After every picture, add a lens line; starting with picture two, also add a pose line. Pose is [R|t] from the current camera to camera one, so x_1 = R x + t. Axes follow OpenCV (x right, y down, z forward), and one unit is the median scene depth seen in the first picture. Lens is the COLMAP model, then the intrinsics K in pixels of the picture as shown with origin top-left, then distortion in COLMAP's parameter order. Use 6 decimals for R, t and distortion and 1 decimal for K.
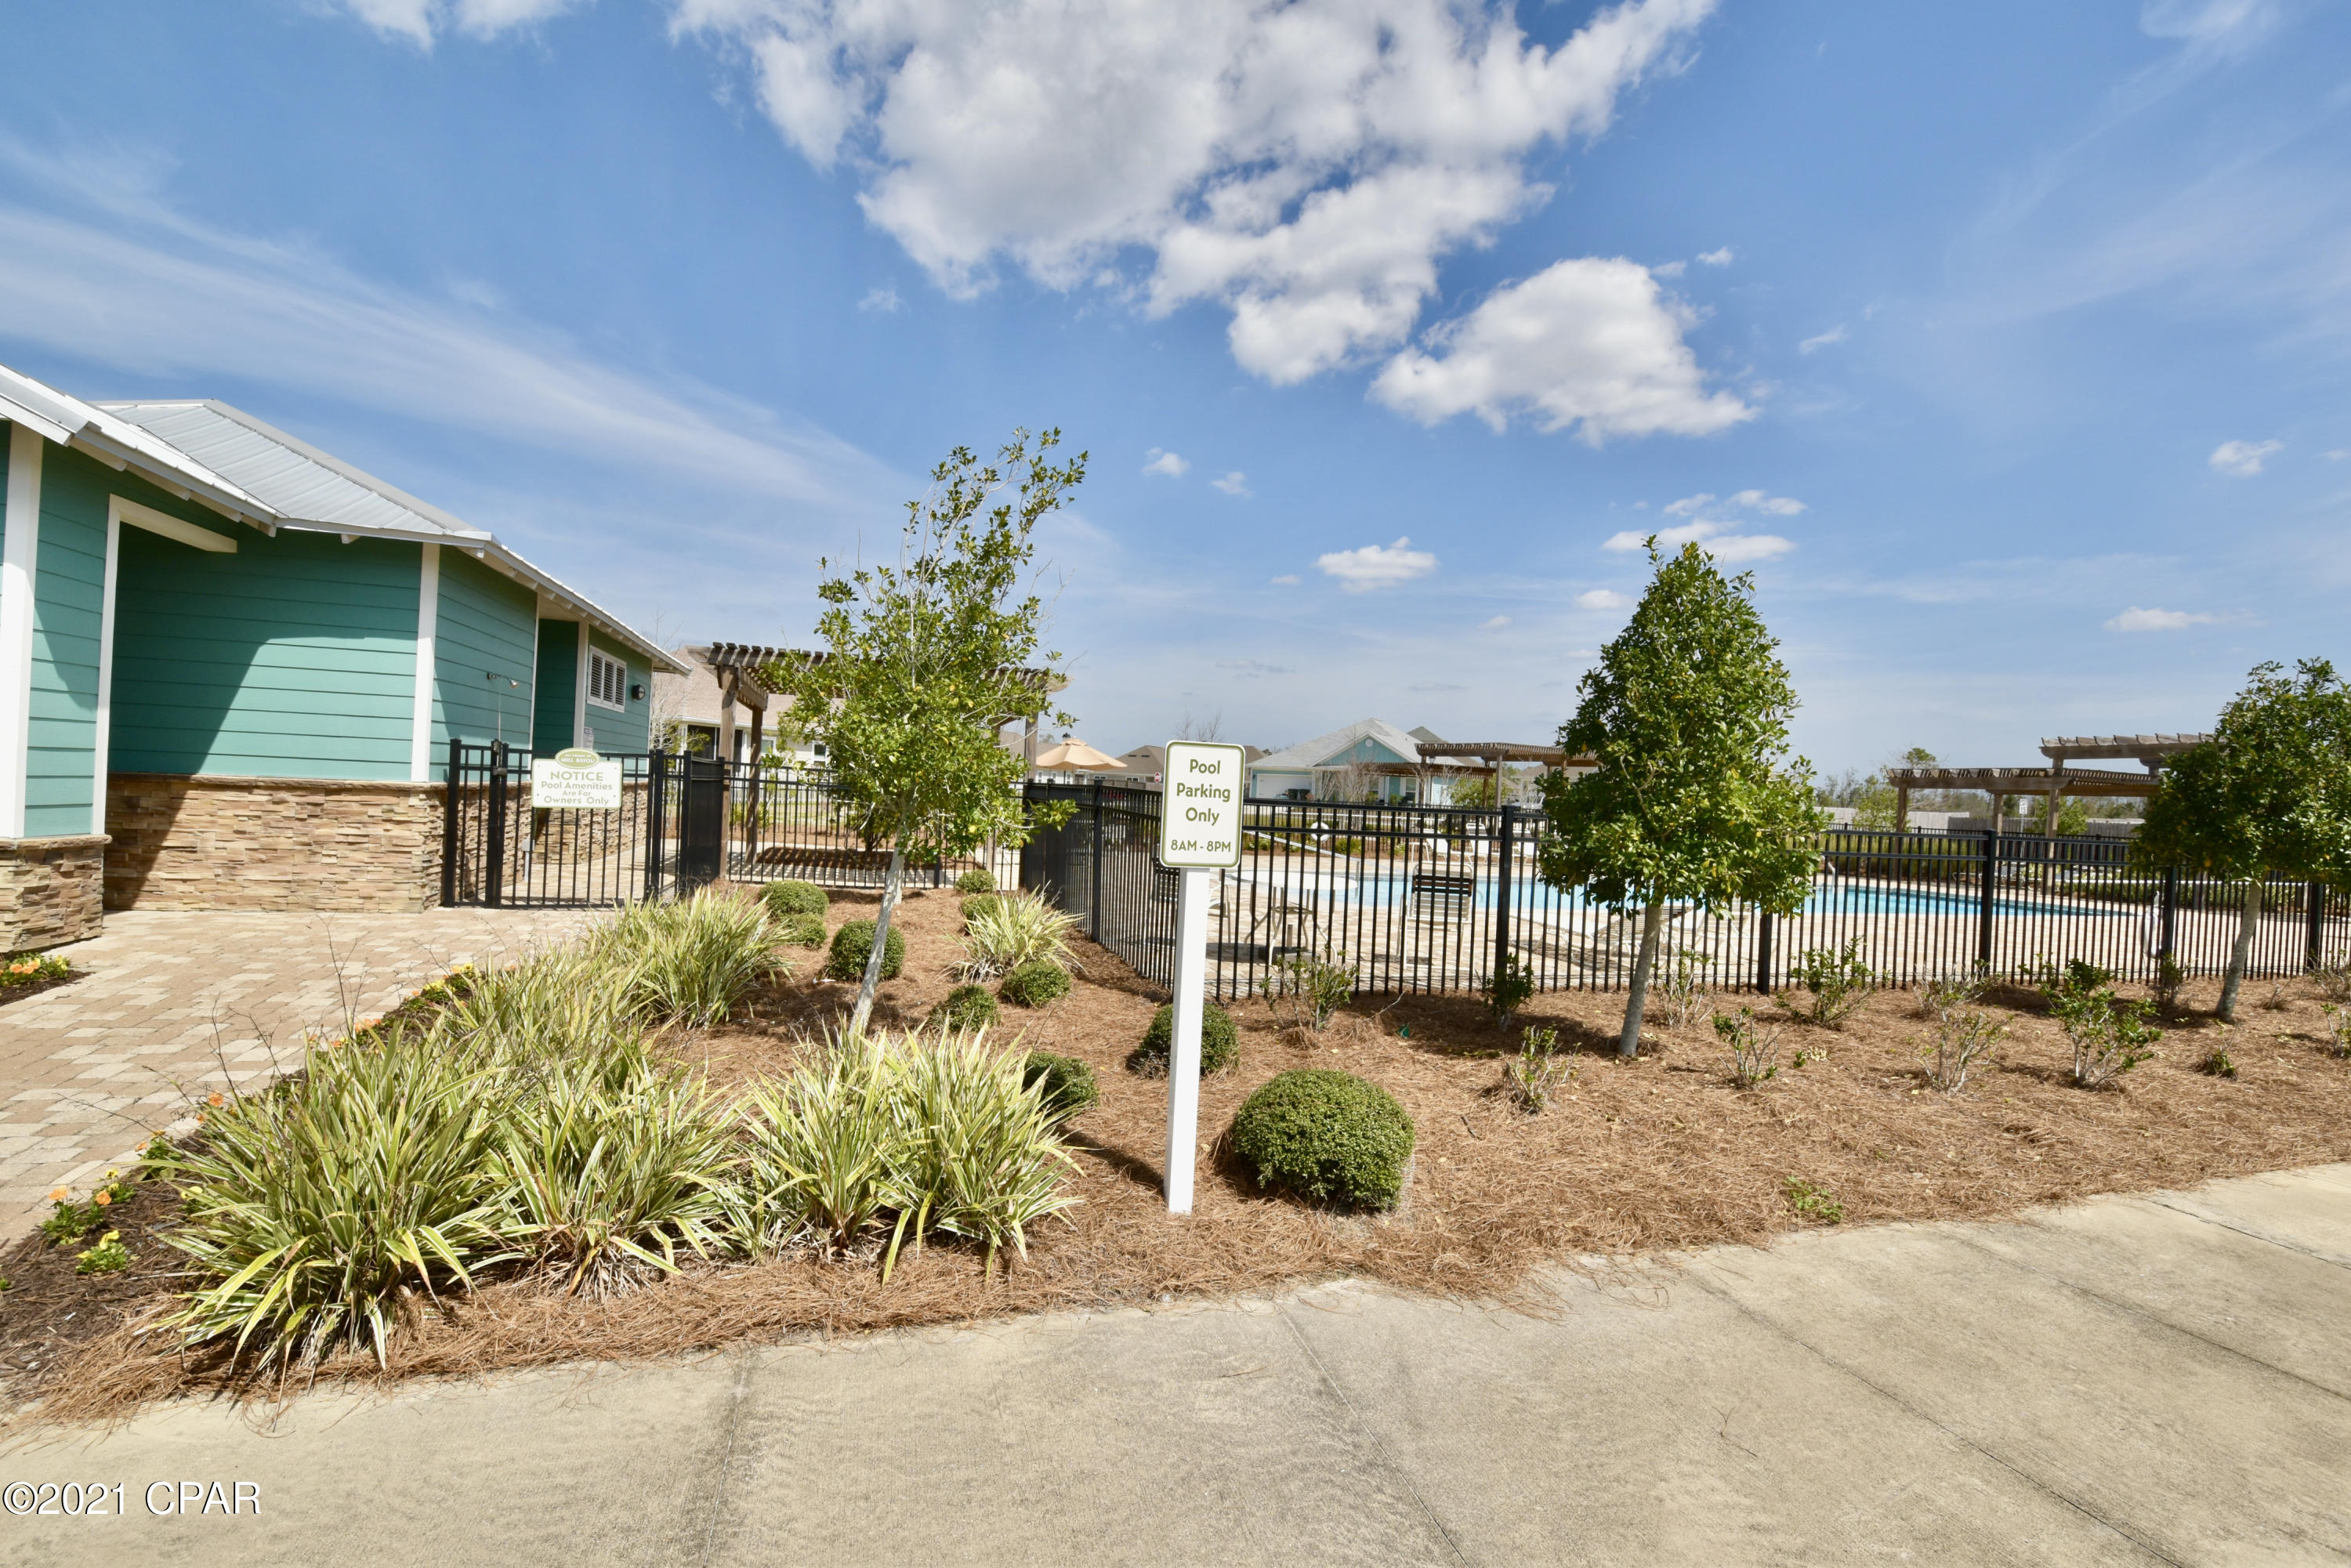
lens RADIAL K [[1044.8, 0, 1178.5], [0, 1044.8, 795.2], [0, 0, 1]] dist [-0.004015, -0.002966]
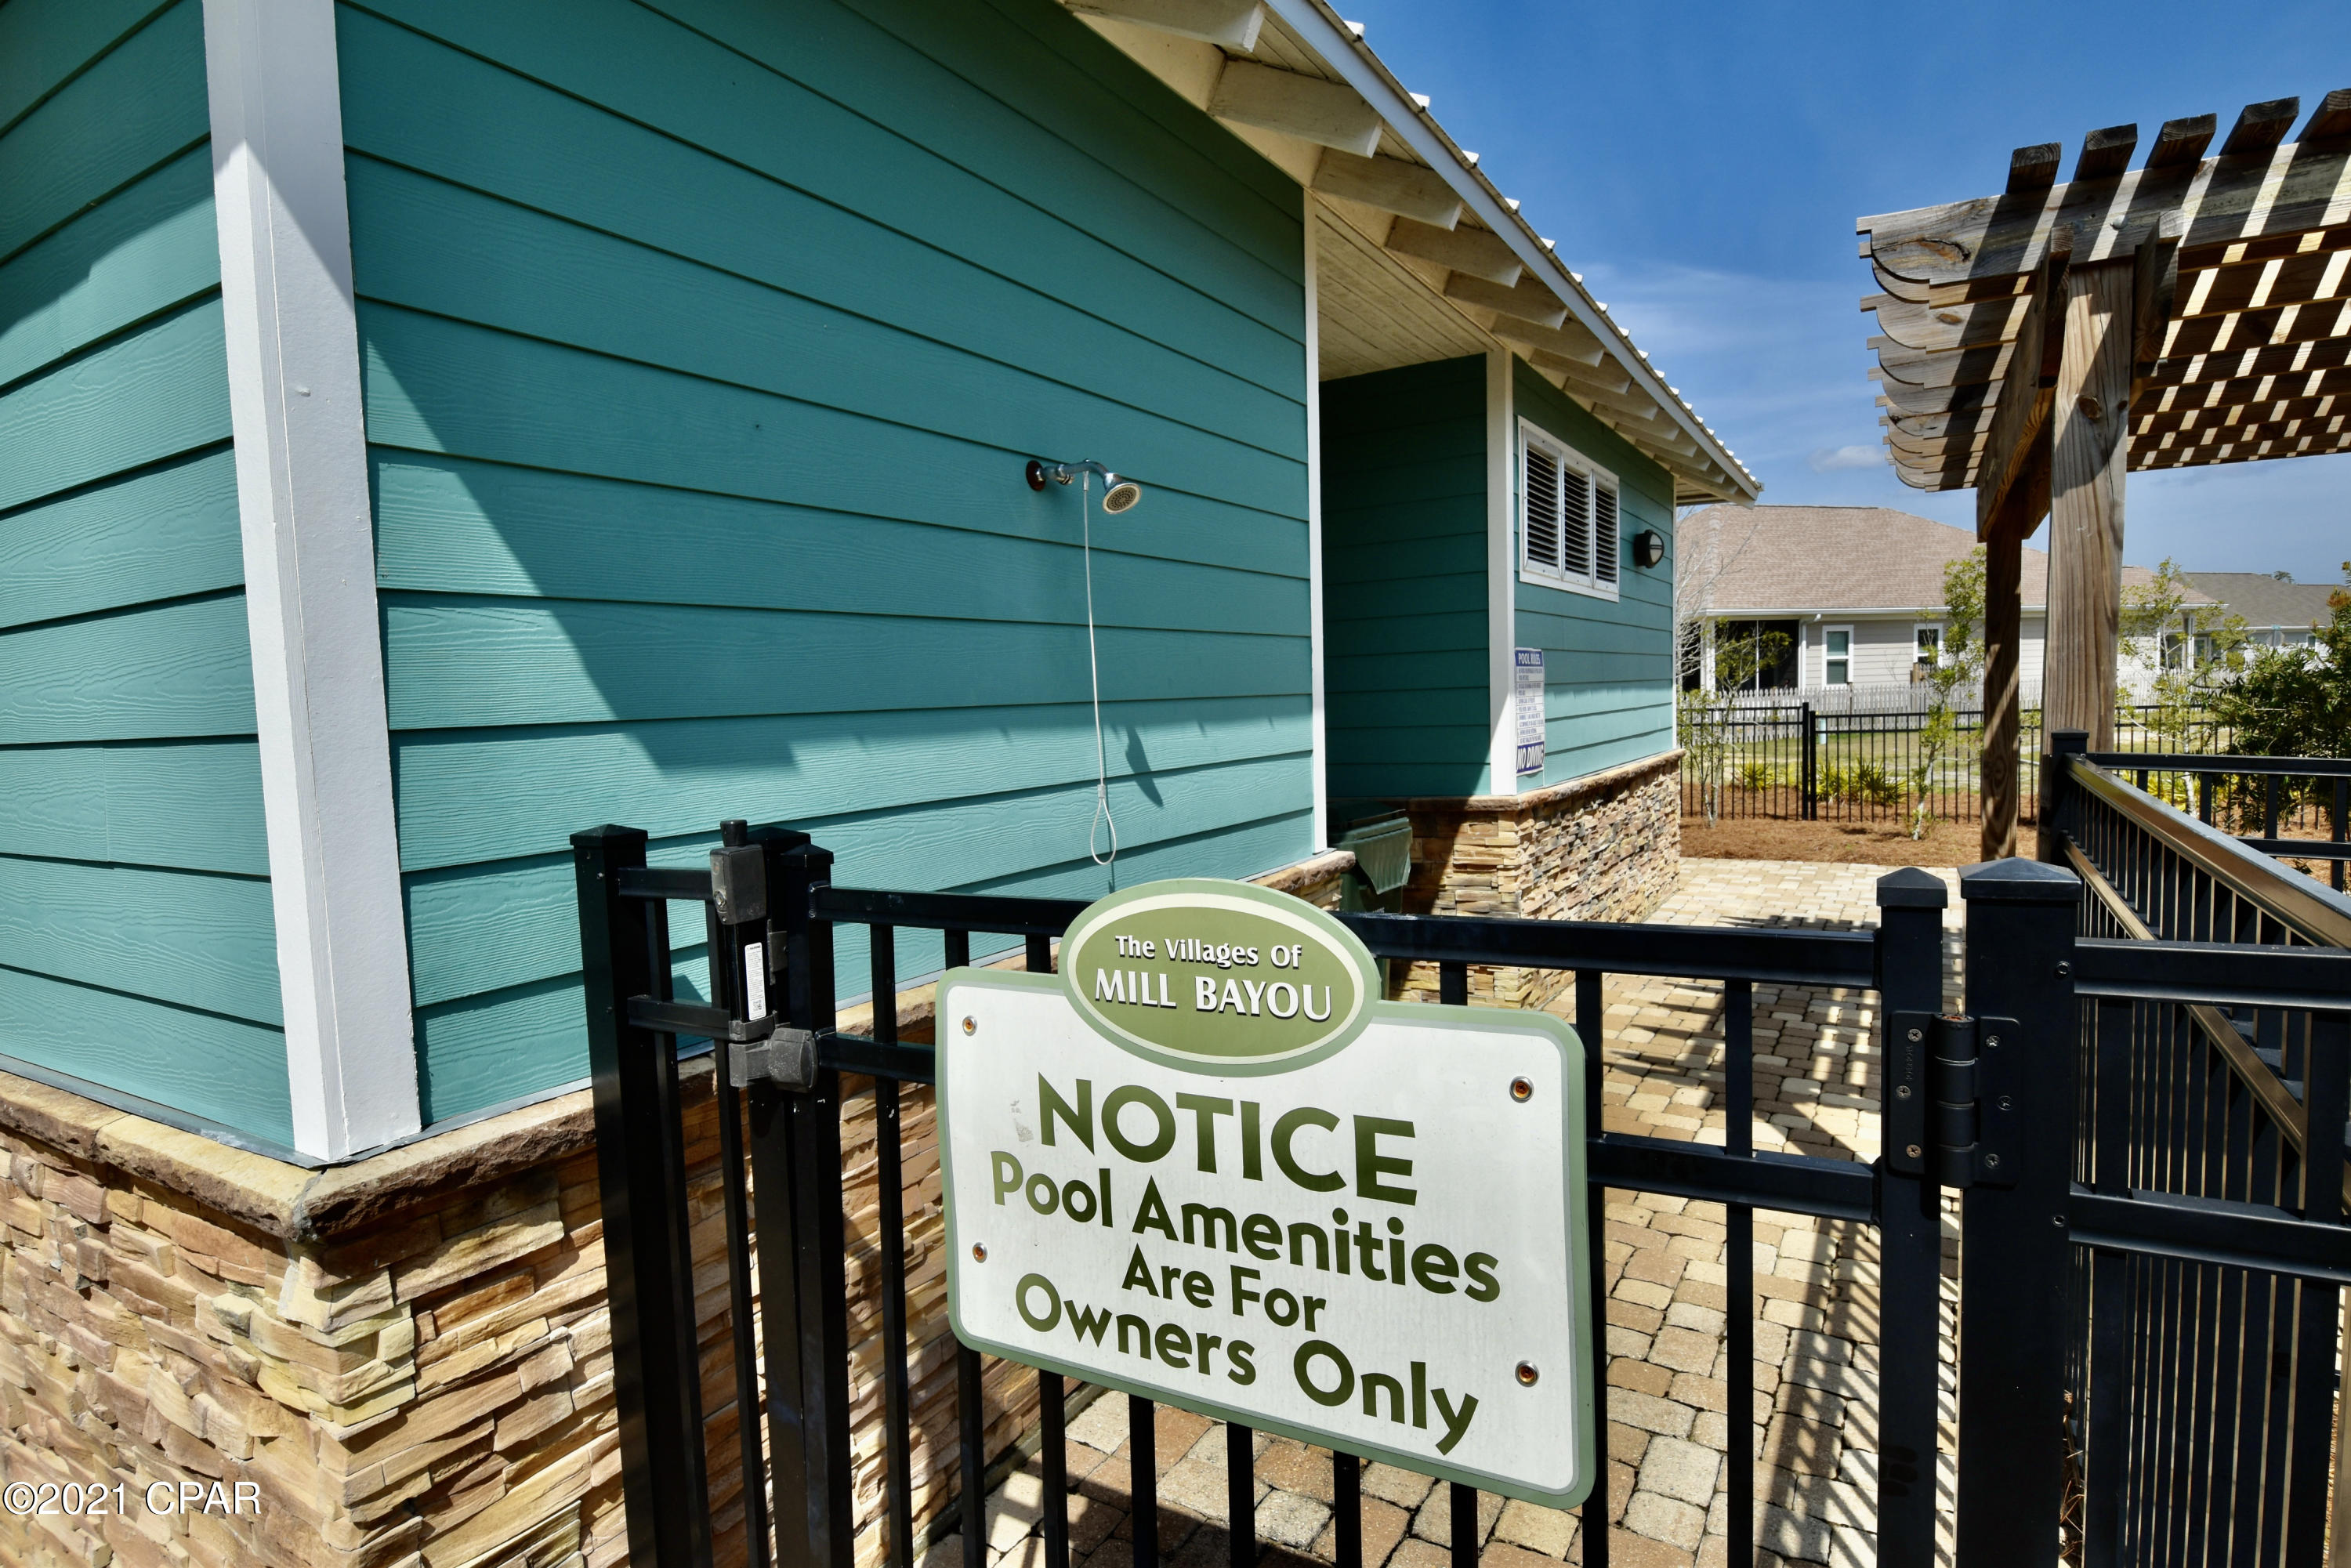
lens RADIAL K [[1244.2, 0, 1179.4], [0, 1244.2, 800.5], [0, 0, 1]] dist [0.000690, -0.000285]
pose [[0.667813, -0.021930, -0.744006, -0.318144], [0.076859, 0.996254, 0.039623, -0.037730], [0.740350, -0.083644, 0.666997, 0.601876]]
